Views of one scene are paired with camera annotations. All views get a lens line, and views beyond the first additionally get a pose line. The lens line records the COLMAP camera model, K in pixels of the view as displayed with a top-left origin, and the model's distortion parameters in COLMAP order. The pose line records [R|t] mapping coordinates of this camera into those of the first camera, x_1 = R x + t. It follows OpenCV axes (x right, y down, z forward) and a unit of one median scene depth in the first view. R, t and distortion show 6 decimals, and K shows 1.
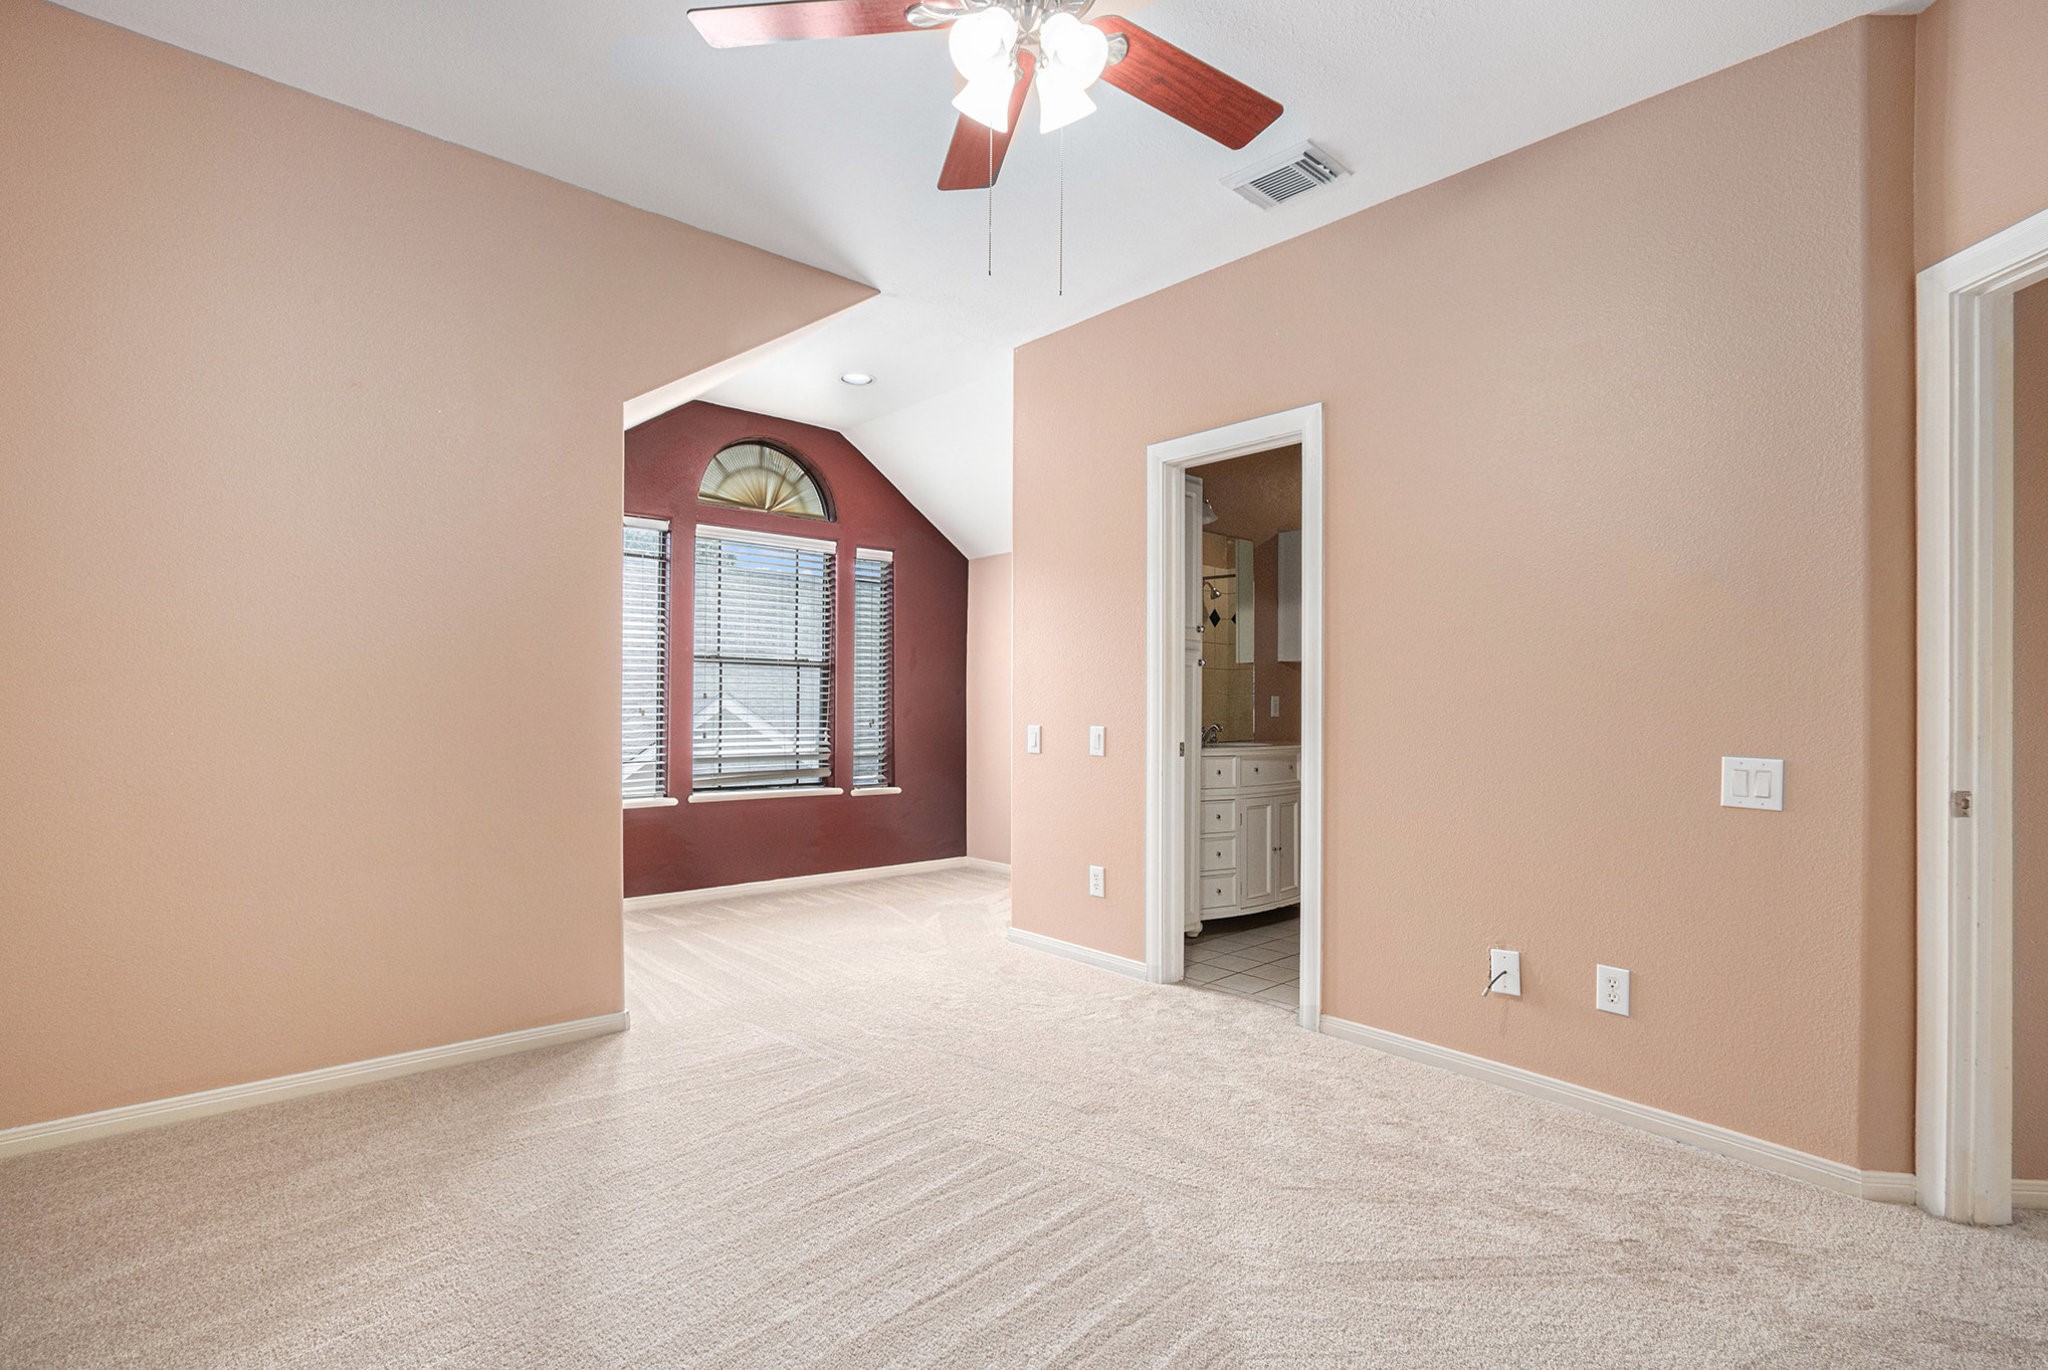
lens RADIAL K [[988.5, 0, 1013.1], [0, 988.5, 692.3], [0, 0, 1]] dist [-0.000646, -0.000134]
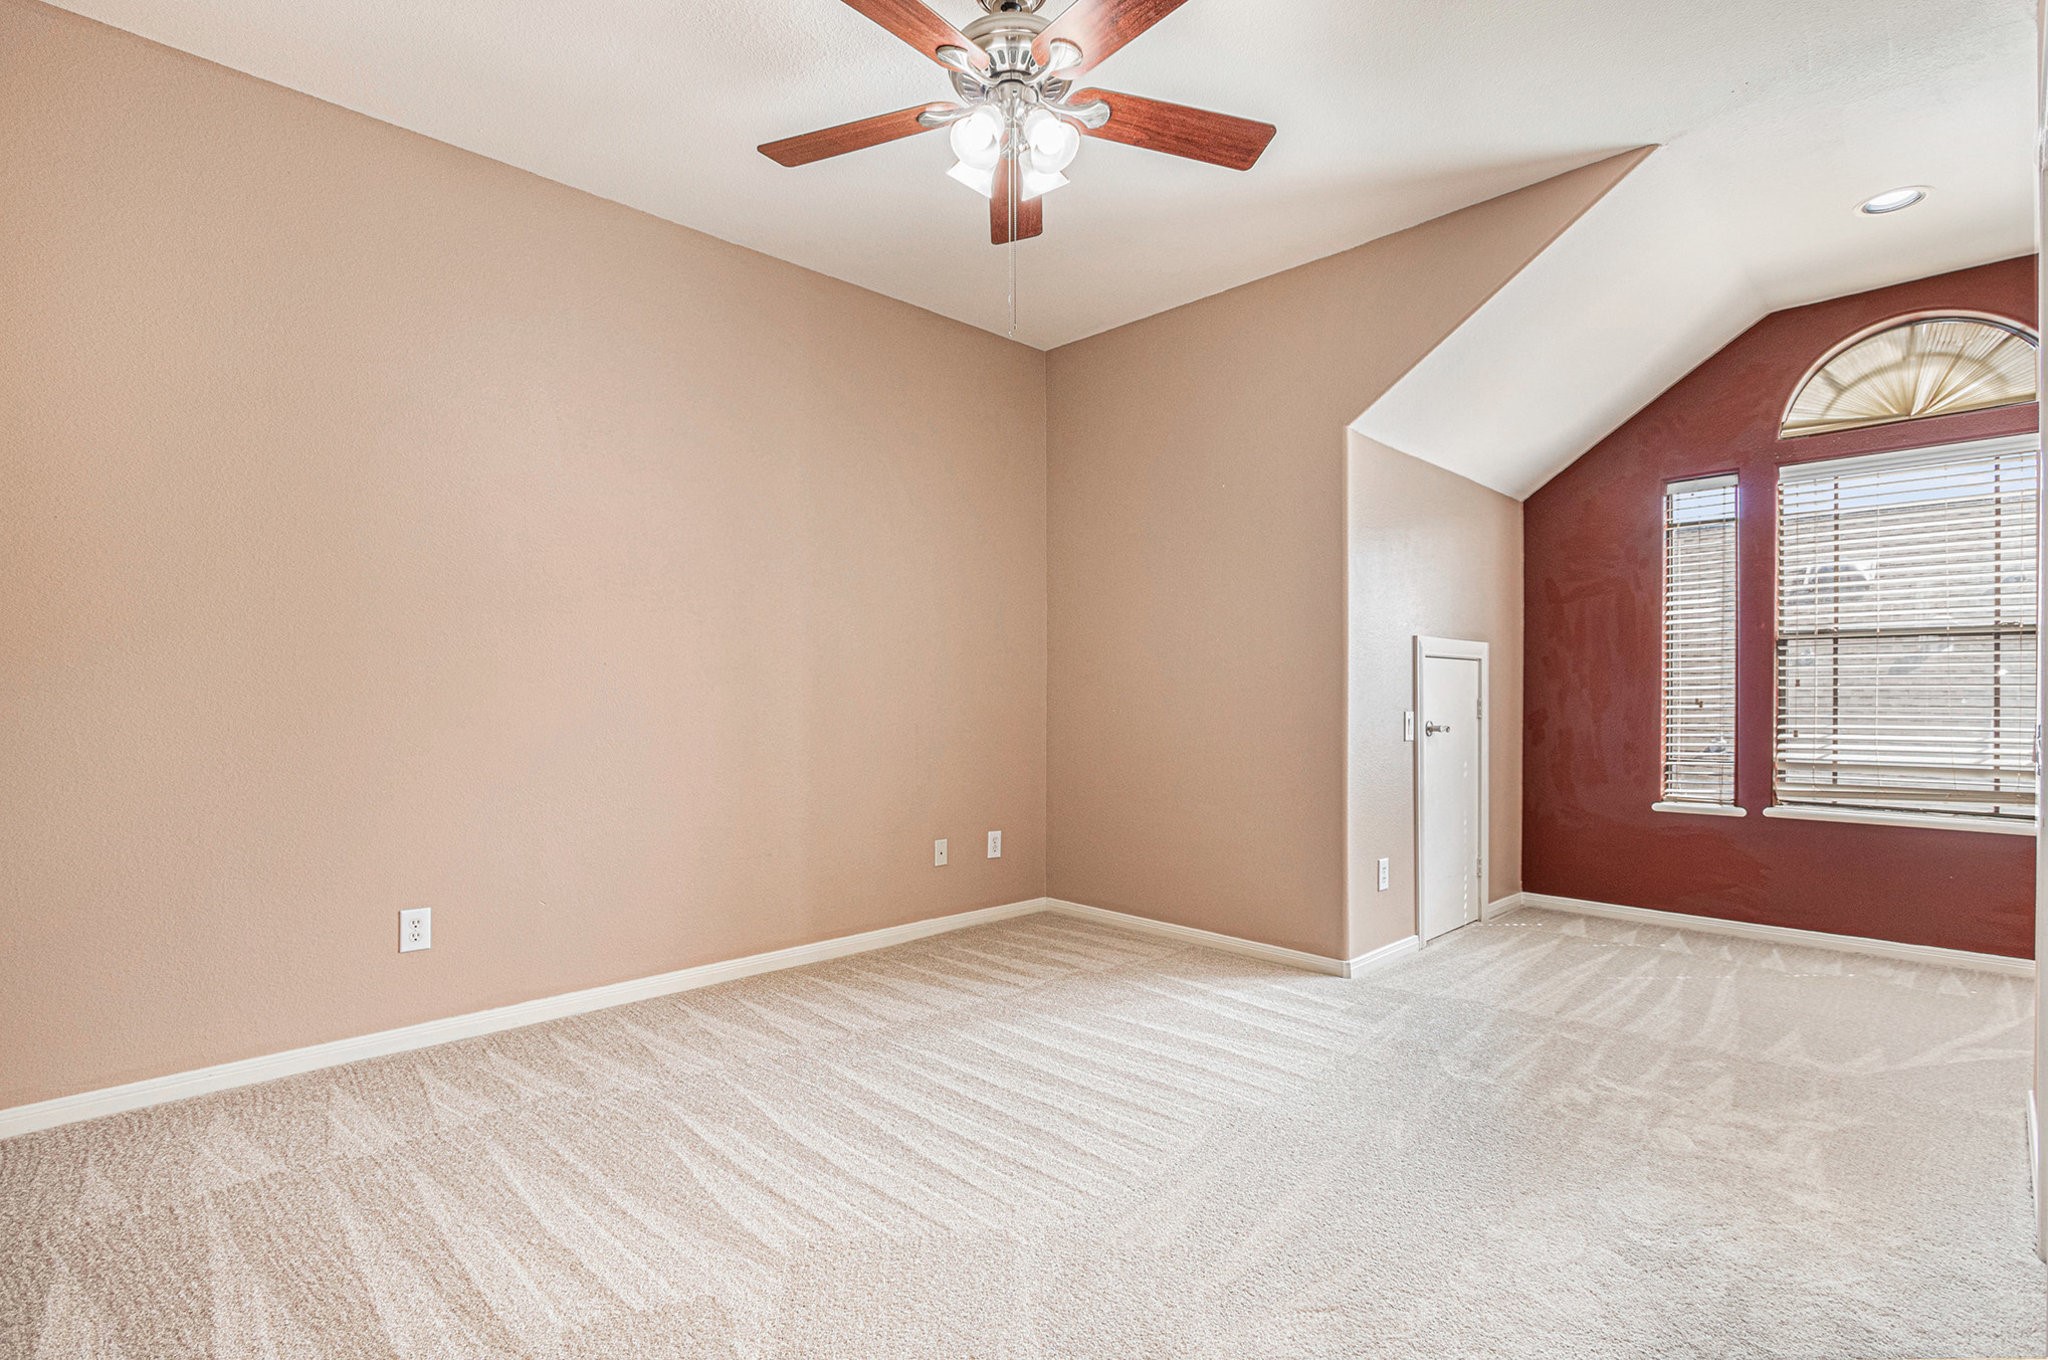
lens RADIAL K [[985.6, 0, 1016.3], [0, 985.6, 720.3], [0, 0, 1]] dist [-0.002490, -0.000507]
pose [[0.040184, 0.018902, -0.999014, 0.434577], [0.016093, 0.999679, 0.019562, 0.007632], [0.999063, -0.016863, 0.039867, 0.340994]]
